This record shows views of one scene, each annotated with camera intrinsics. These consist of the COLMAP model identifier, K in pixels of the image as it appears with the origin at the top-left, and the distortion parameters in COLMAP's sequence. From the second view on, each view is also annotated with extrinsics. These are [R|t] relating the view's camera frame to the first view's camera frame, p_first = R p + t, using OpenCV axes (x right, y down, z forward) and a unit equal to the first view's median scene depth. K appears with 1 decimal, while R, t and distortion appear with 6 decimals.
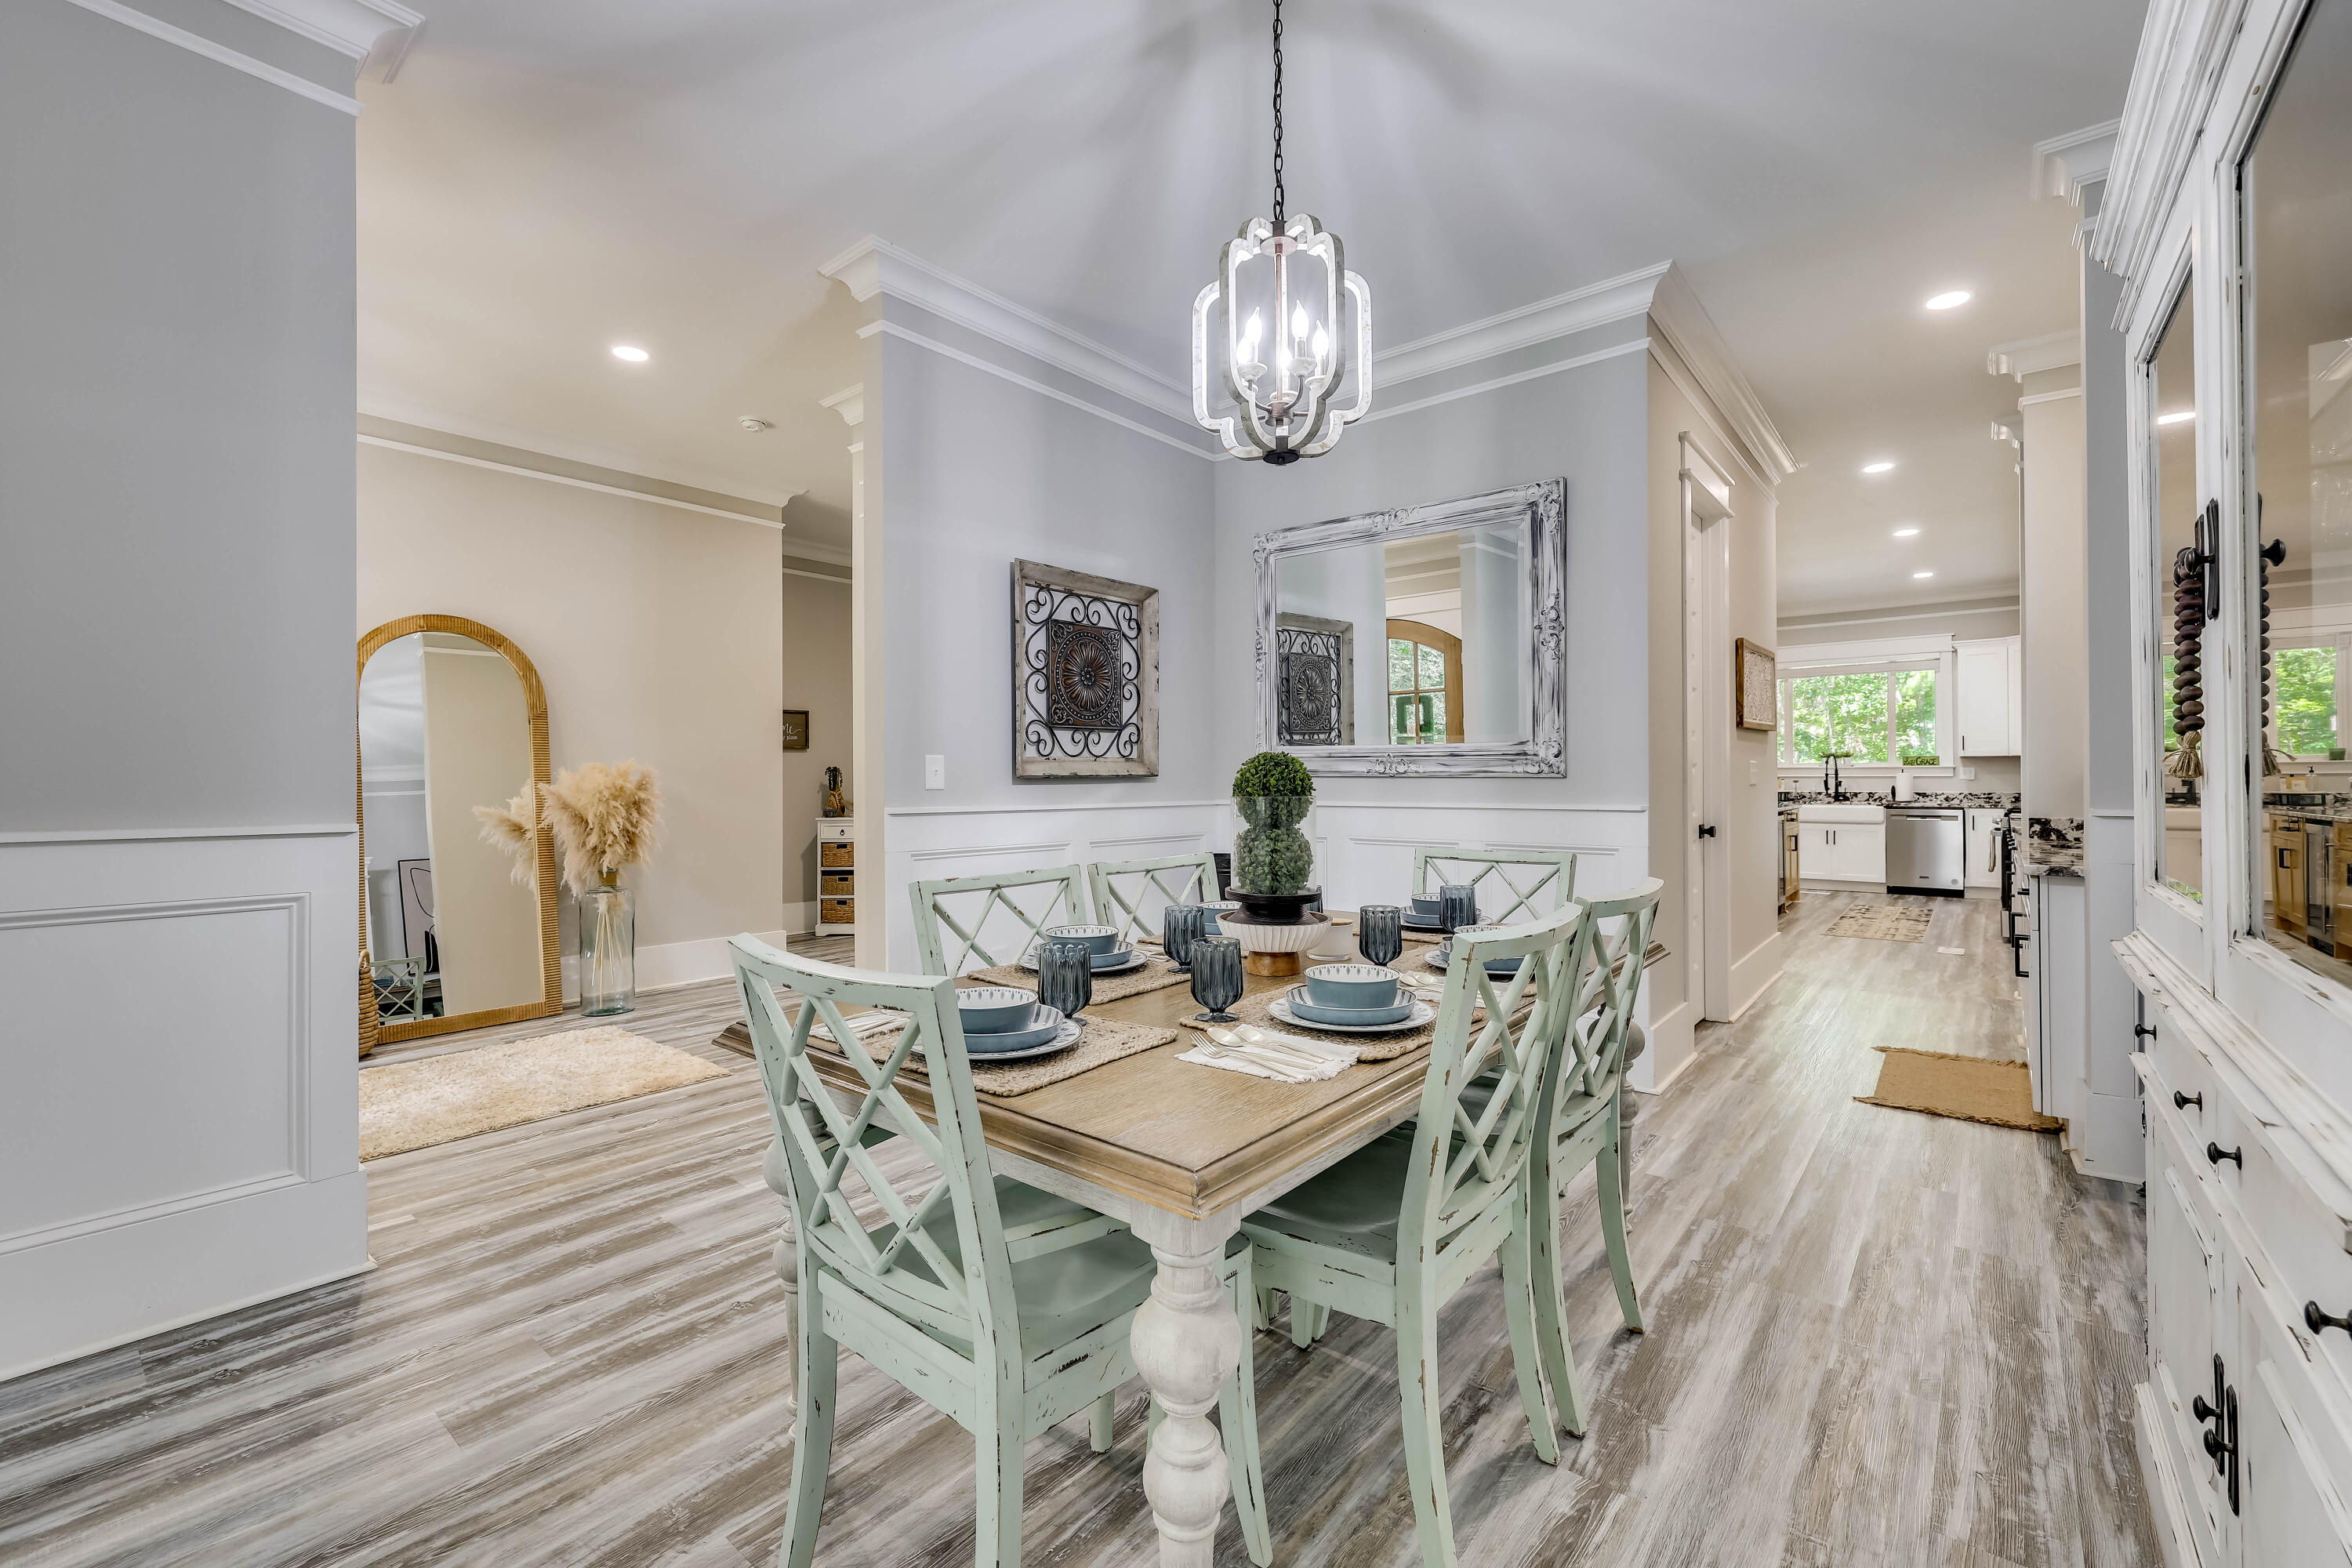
lens RADIAL K [[991.0, 0, 1153.8], [0, 991.0, 770.2], [0, 0, 1]] dist [0.003162, -0.000327]
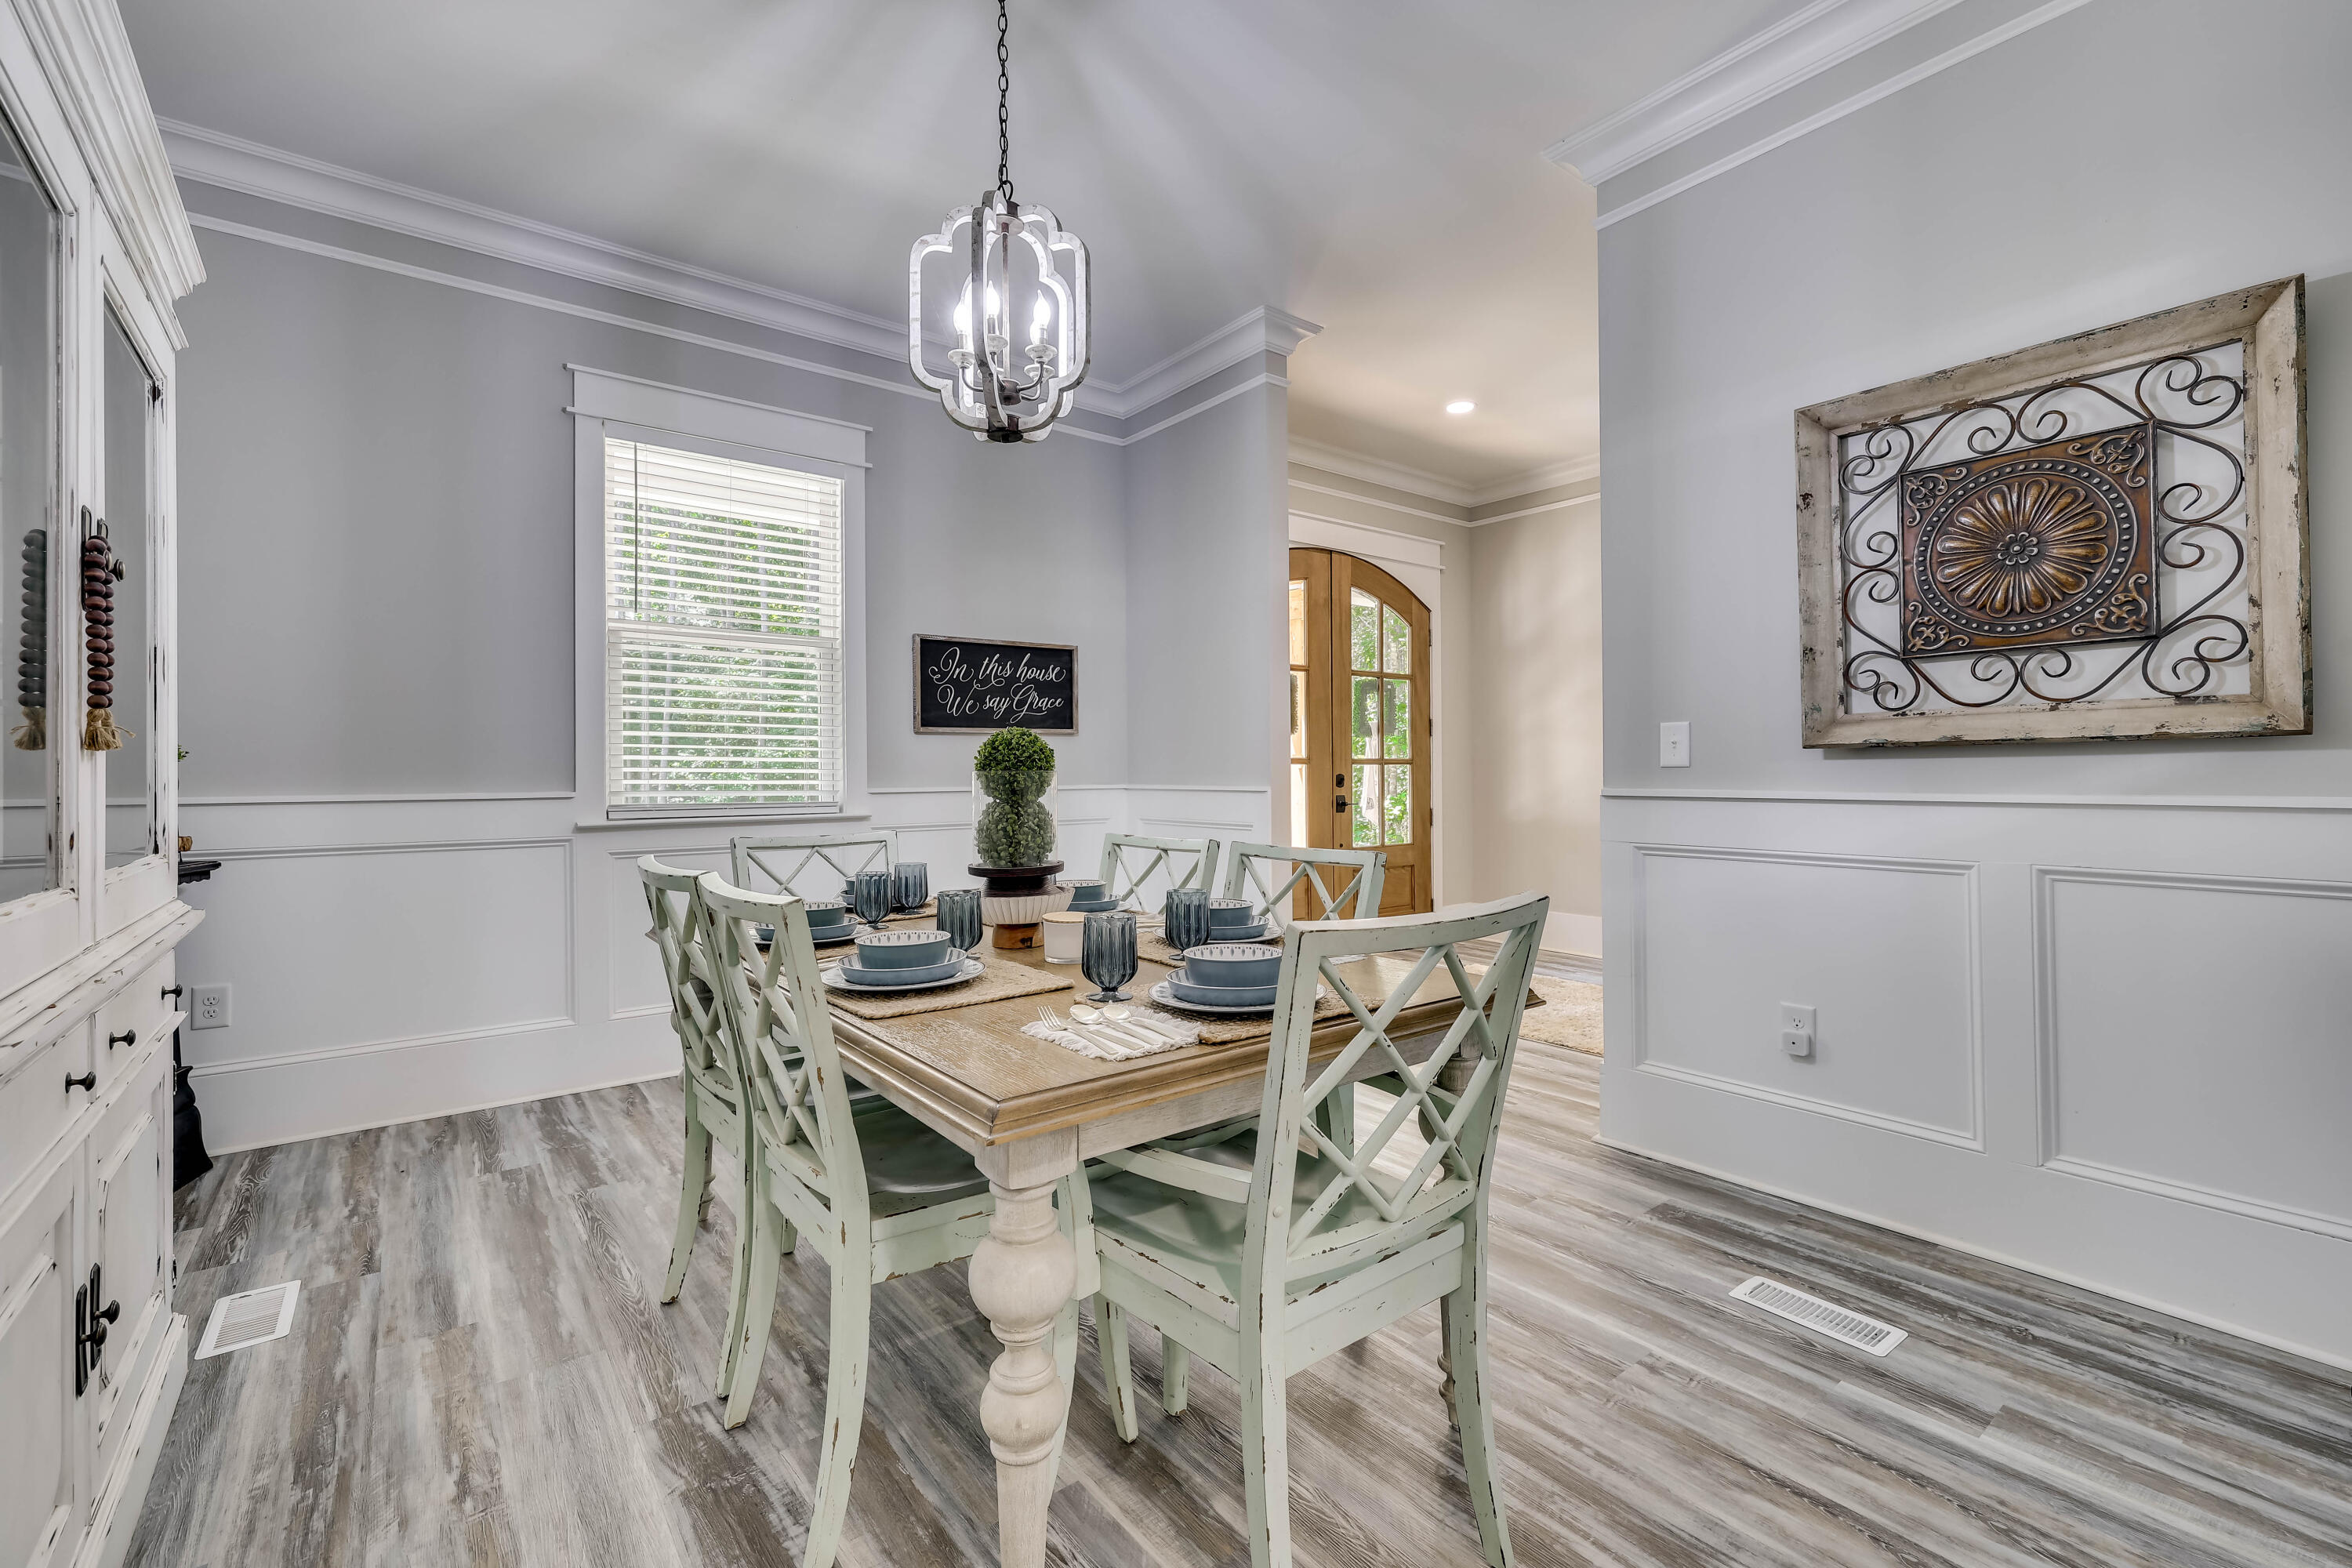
lens RADIAL K [[991.0, 0, 1181.7], [0, 991.0, 773.9], [0, 0, 1]] dist [0.003162, -0.000327]
pose [[-0.198055, 0.004849, -0.980179, 0.545629], [0.013254, 0.999910, 0.002269, 0.016728], [0.980101, -0.012542, -0.198102, 0.692482]]
